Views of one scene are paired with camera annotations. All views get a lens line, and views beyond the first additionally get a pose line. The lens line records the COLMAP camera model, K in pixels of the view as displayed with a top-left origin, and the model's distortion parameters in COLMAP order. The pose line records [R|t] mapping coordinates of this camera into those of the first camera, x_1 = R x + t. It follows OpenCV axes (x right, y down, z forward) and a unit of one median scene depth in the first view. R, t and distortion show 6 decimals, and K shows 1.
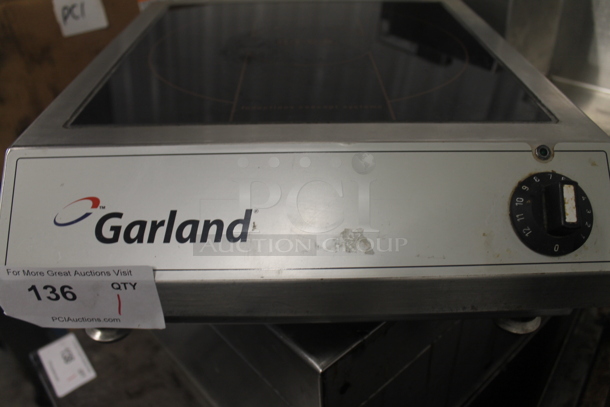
lens RADIAL K [[503.7, 0, 305.0], [0, 503.7, 203.5], [0, 0, 1]] dist [-0.165869, 0.132132]
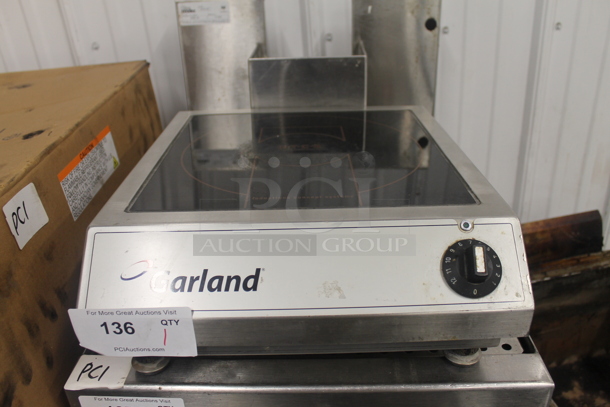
lens RADIAL K [[503.7, 0, 305.0], [0, 503.7, 203.5], [0, 0, 1]] dist [-0.165869, 0.132132]
pose [[0.999922, -0.011392, -0.005130, 0.031888], [0.010355, 0.985415, -0.169851, 0.074751], [0.006990, 0.169785, 0.985456, -0.450659]]
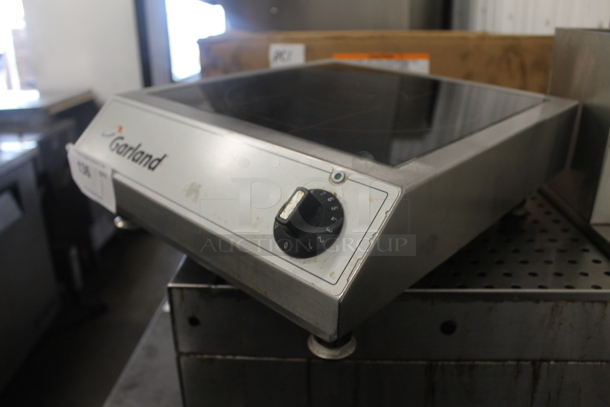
lens RADIAL K [[503.7, 0, 305.0], [0, 503.7, 203.5], [0, 0, 1]] dist [-0.165869, 0.132132]
pose [[0.719274, 0.305085, -0.624154, 1.221973], [-0.415859, 0.908754, -0.035039, 0.024787], [0.556512, 0.284763, 0.780515, 0.082134]]
